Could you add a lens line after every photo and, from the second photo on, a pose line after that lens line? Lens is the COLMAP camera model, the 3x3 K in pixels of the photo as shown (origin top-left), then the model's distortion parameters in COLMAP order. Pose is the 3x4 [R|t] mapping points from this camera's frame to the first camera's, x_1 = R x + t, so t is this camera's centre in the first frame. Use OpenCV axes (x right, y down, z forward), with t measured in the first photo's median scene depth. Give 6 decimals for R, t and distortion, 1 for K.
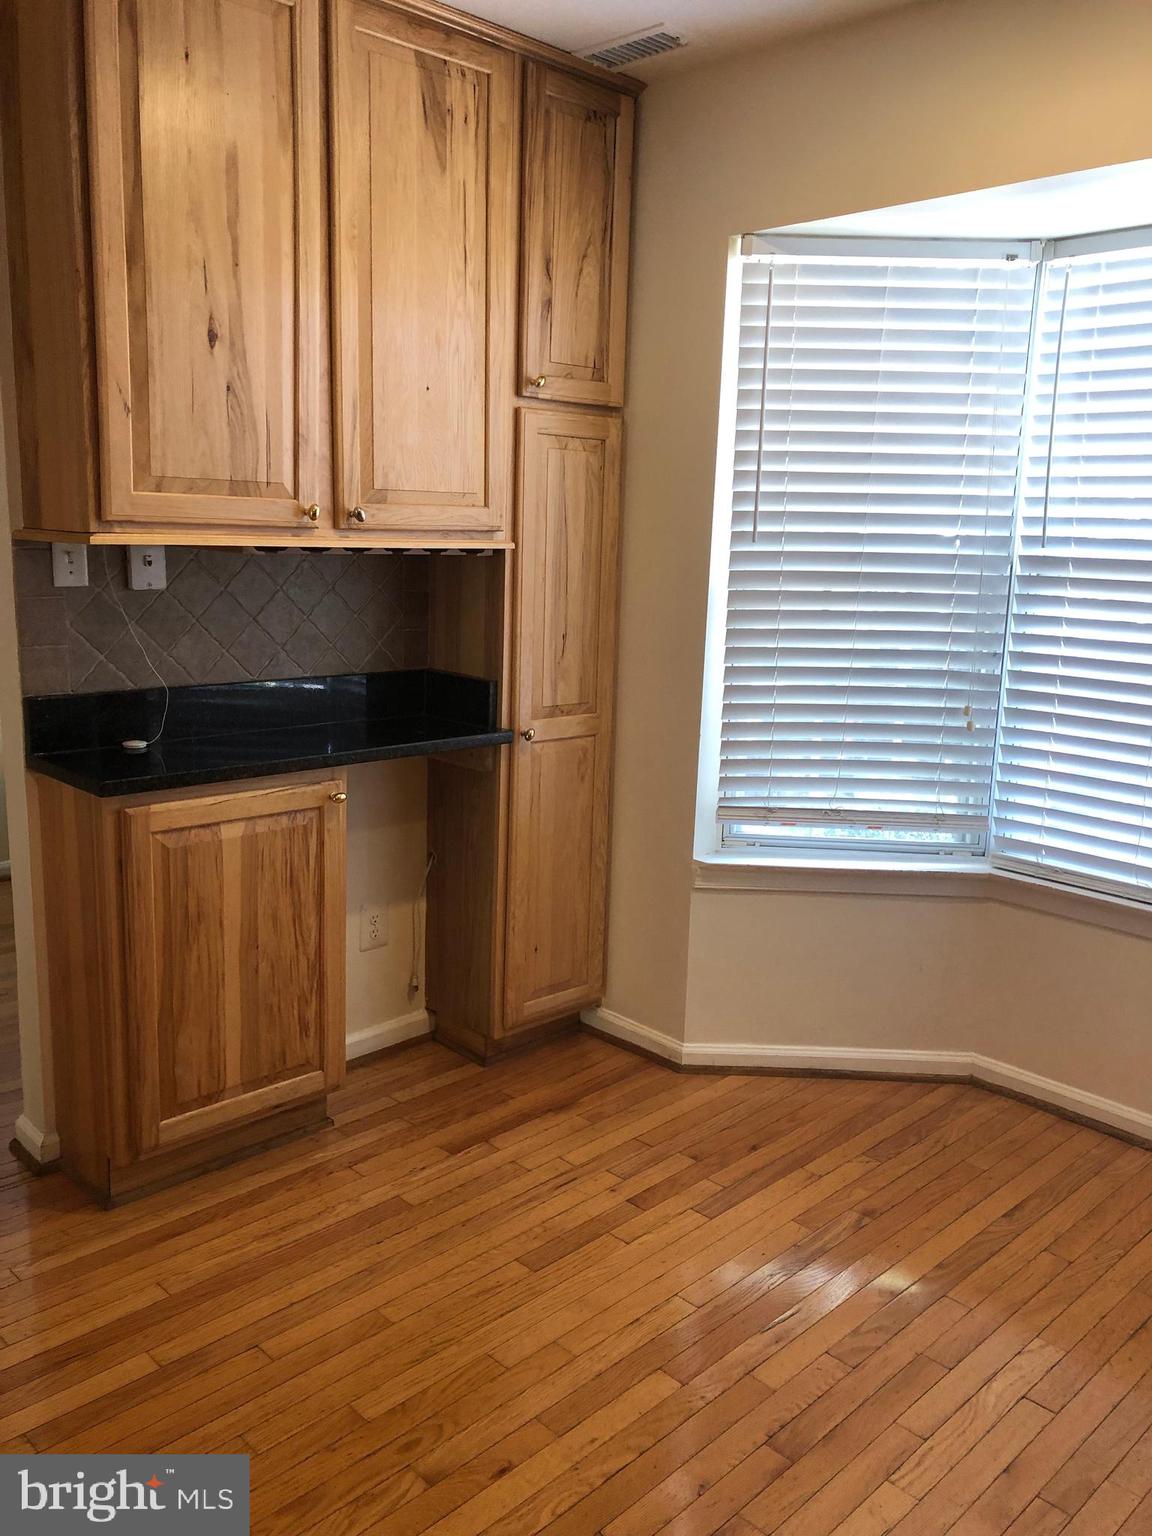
lens RADIAL K [[1258.3, 0, 578.0], [0, 1258.3, 764.3], [0, 0, 1]] dist [0.032313, -0.024759]
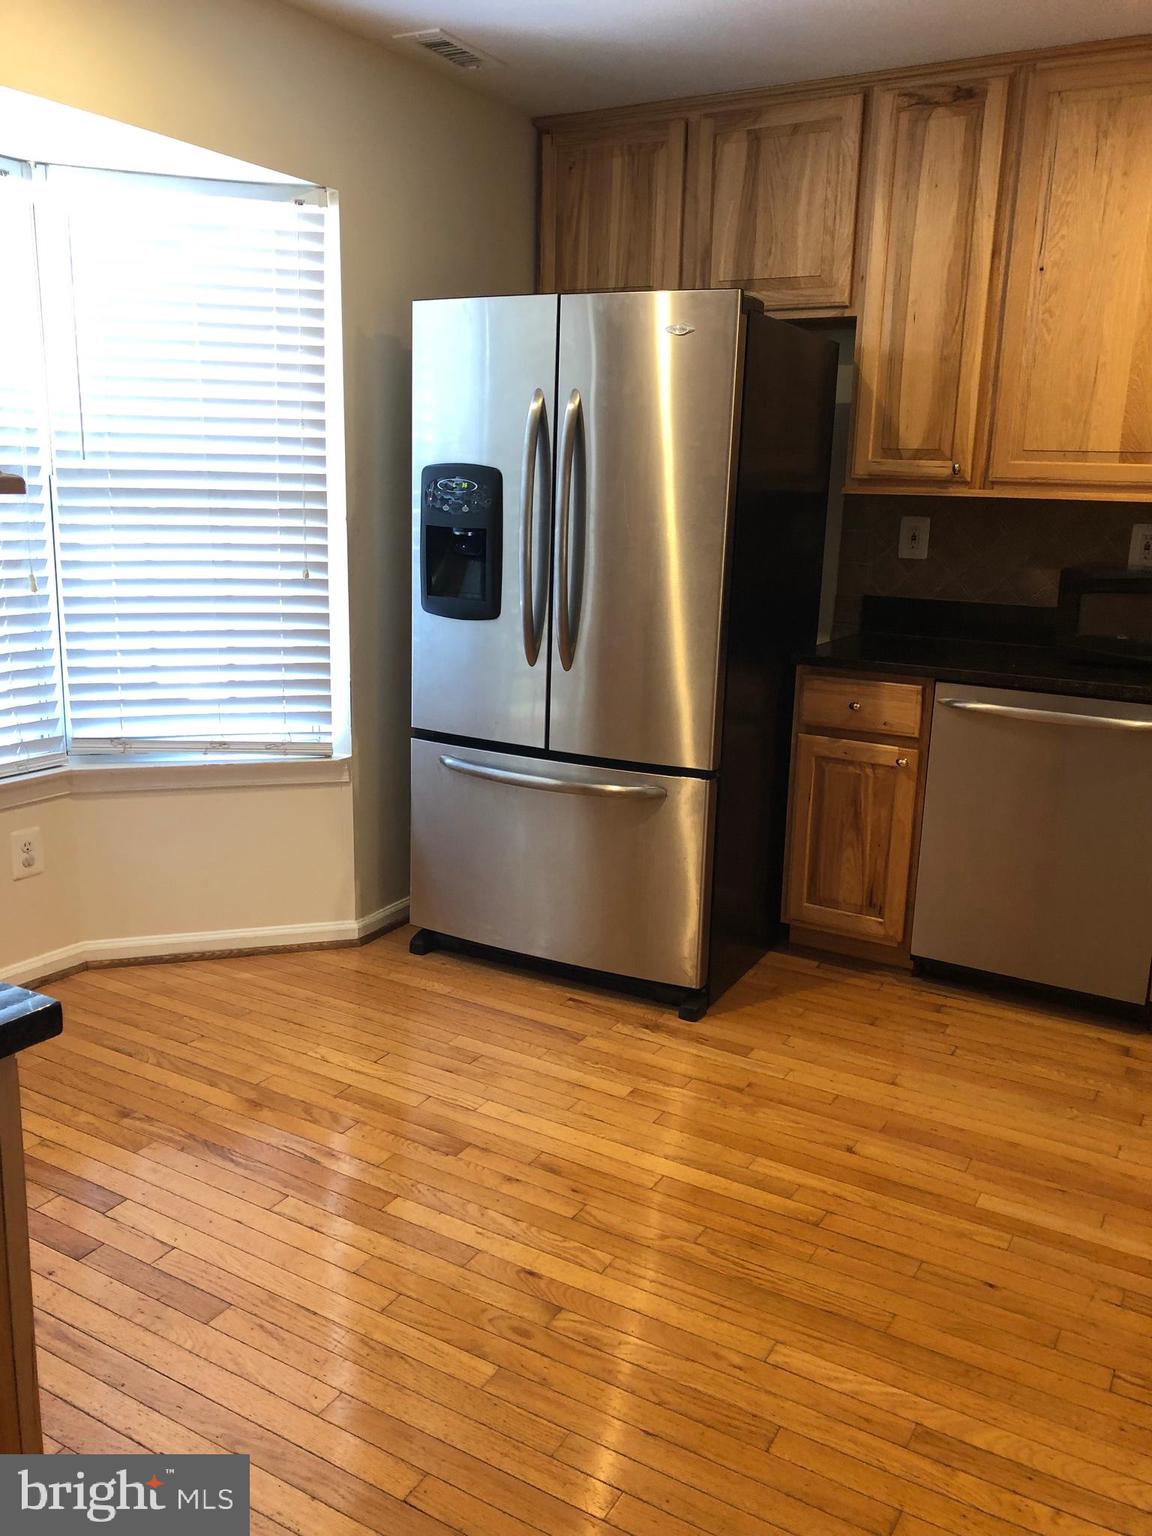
lens RADIAL K [[1258.3, 0, 582.2], [0, 1258.3, 762.9], [0, 0, 1]] dist [0.032313, -0.024759]
pose [[-0.259762, -0.248050, 0.933271, -0.680779], [0.158417, 0.942408, 0.294571, -0.142162], [-0.952590, 0.224364, -0.205507, 0.715167]]
